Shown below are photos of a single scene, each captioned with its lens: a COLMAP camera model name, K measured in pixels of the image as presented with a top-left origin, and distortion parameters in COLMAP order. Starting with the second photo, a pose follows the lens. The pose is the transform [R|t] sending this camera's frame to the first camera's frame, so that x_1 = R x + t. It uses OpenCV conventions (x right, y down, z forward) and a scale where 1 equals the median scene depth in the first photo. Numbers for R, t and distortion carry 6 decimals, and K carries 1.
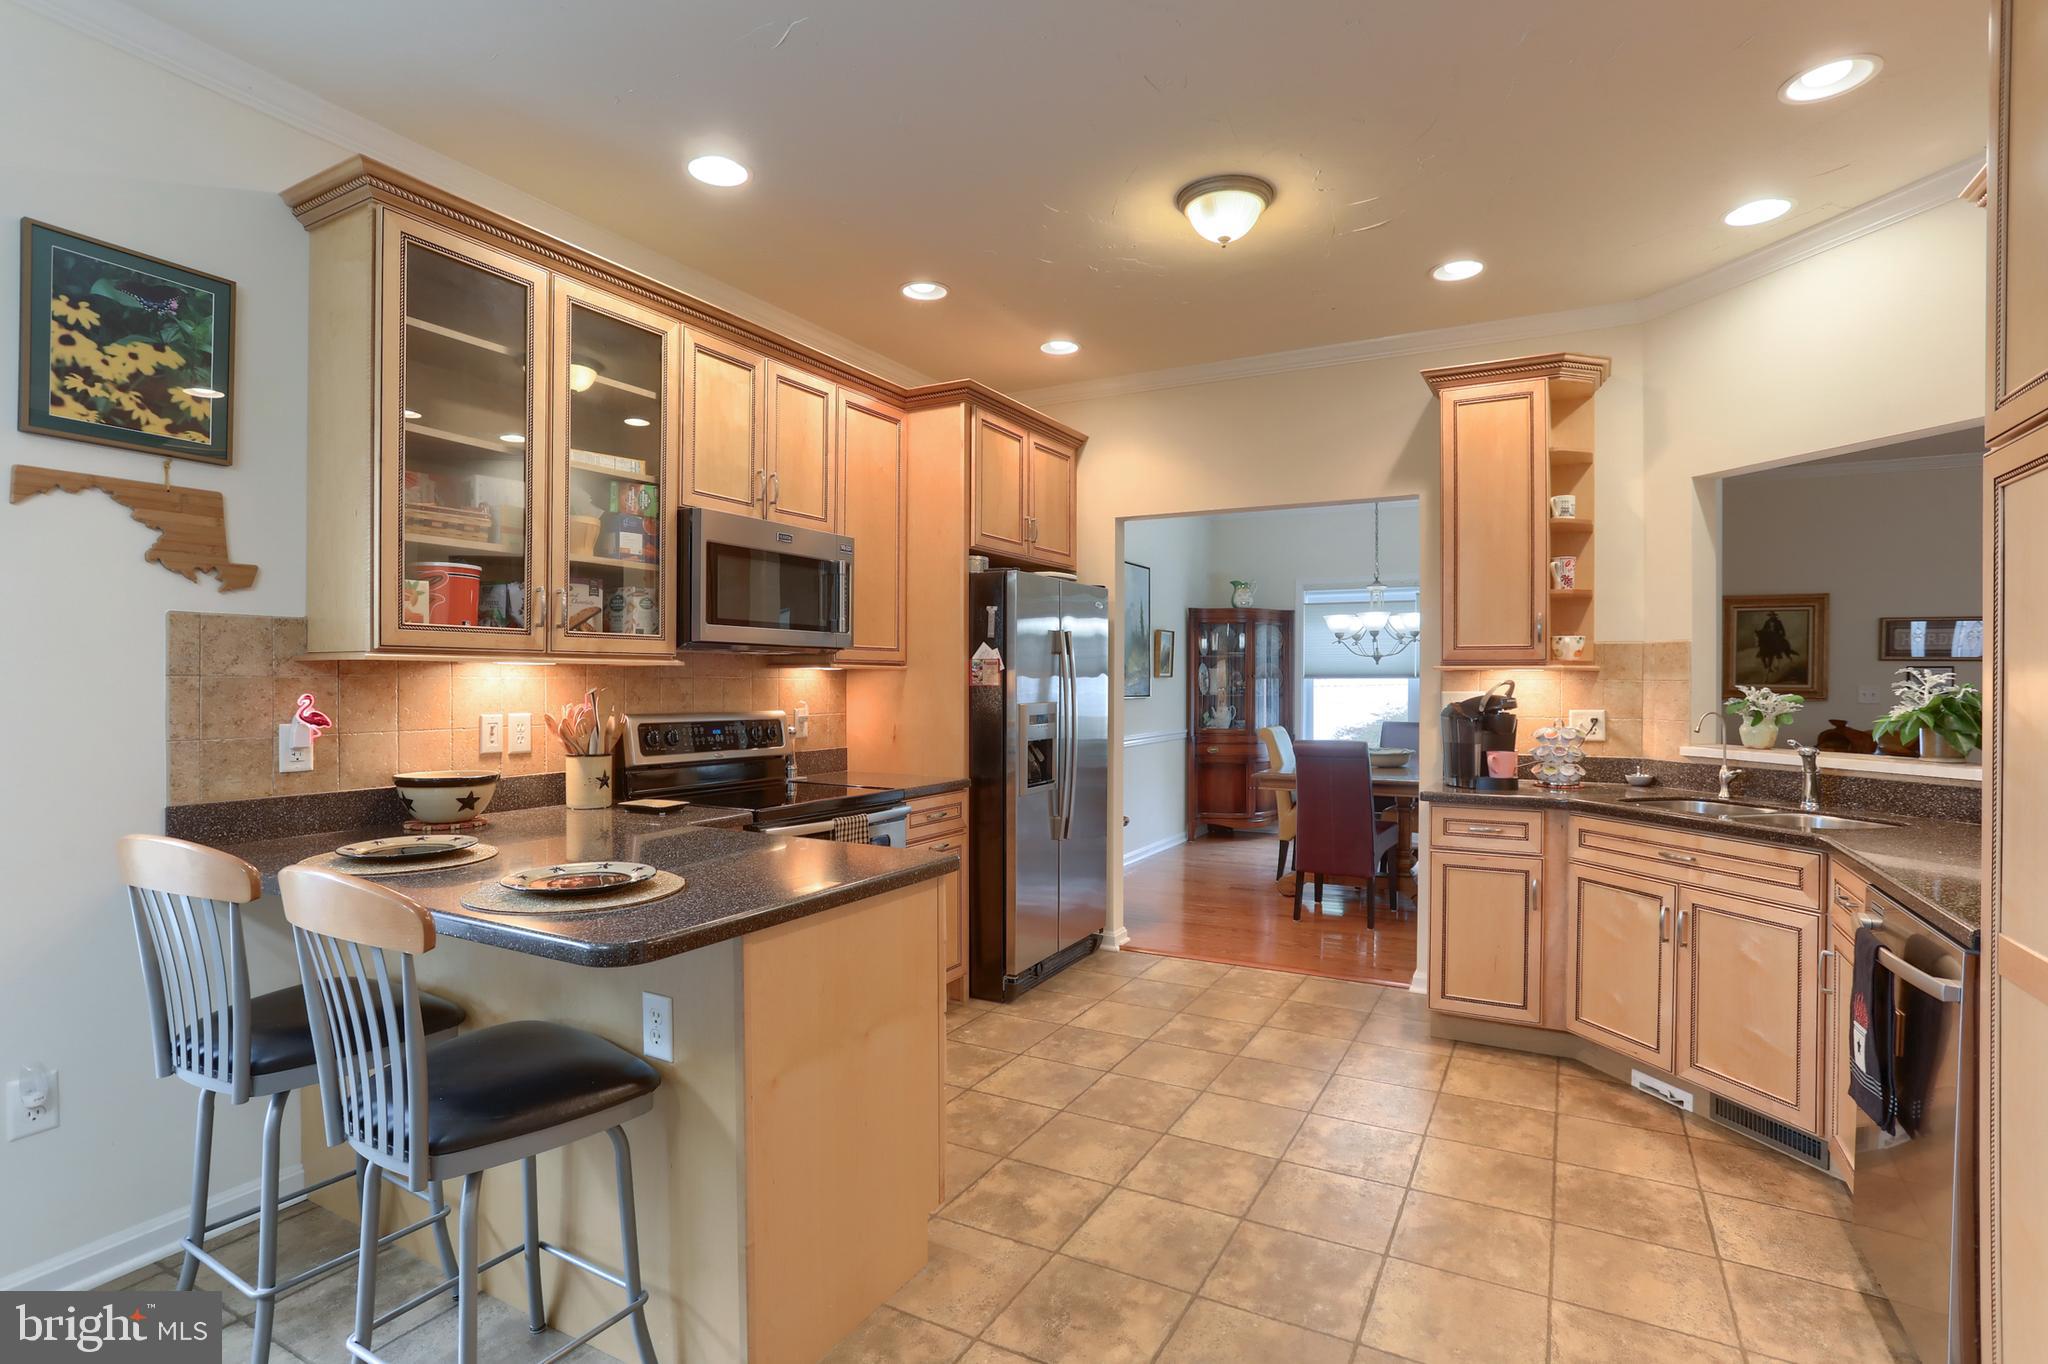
lens RADIAL K [[995.6, 0, 1026.5], [0, 995.6, 676.2], [0, 0, 1]] dist [-0.009701, 0.005868]
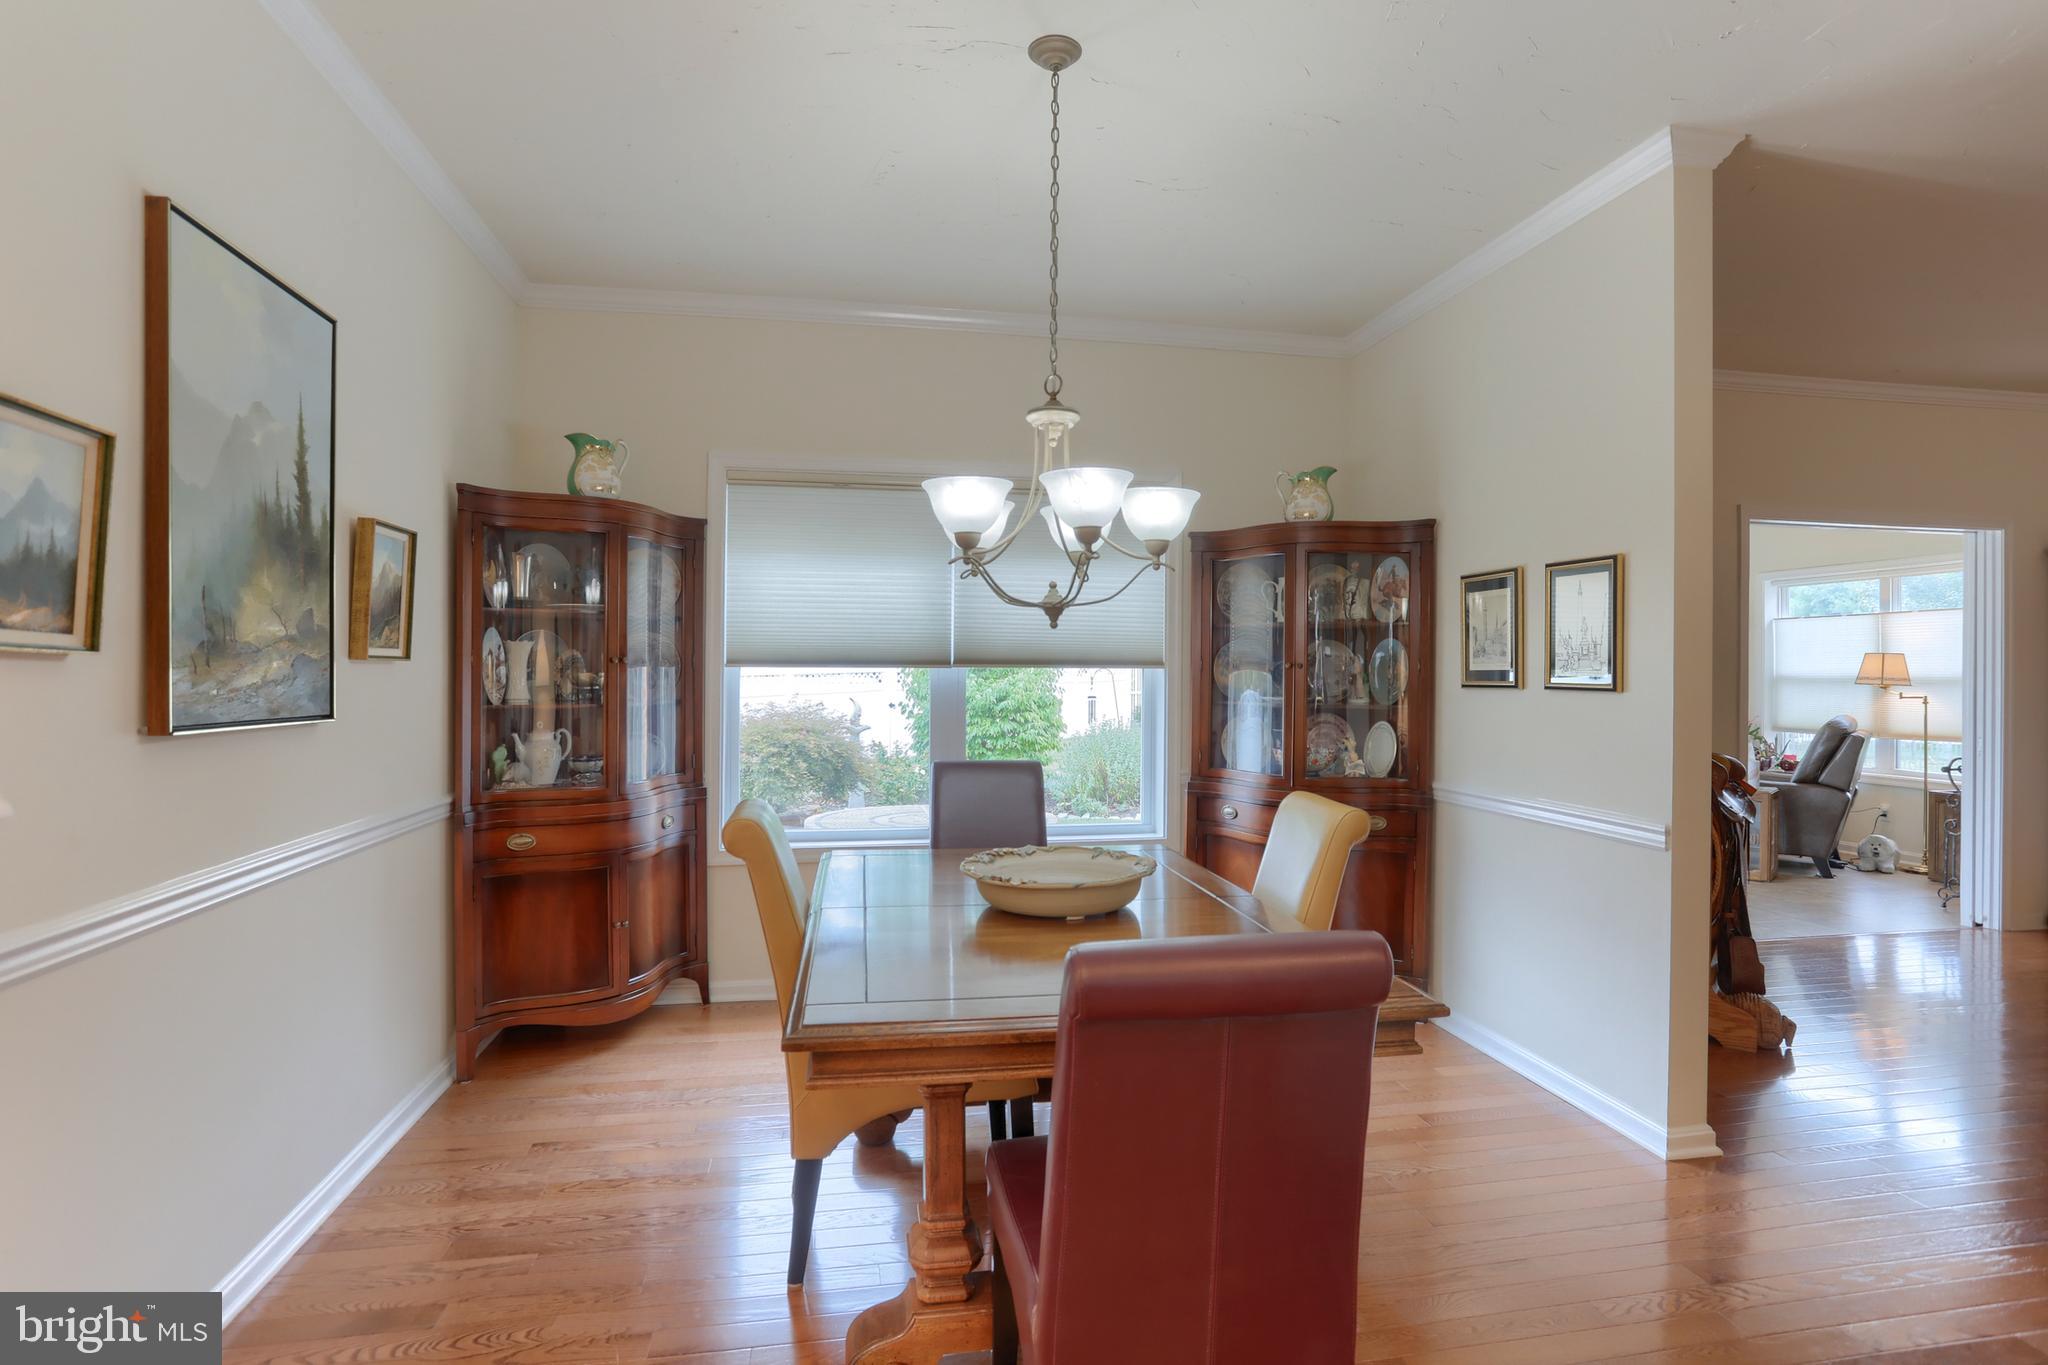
lens RADIAL K [[1058.8, 0, 1018.3], [0, 1058.8, 668.0], [0, 0, 1]] dist [-0.007522, 0.000094]
pose [[0.777638, -0.000988, 0.628712, 0.210128], [-0.000850, 0.999996, 0.002623, 0.004128], [-0.628712, -0.002574, 0.777634, 1.530392]]
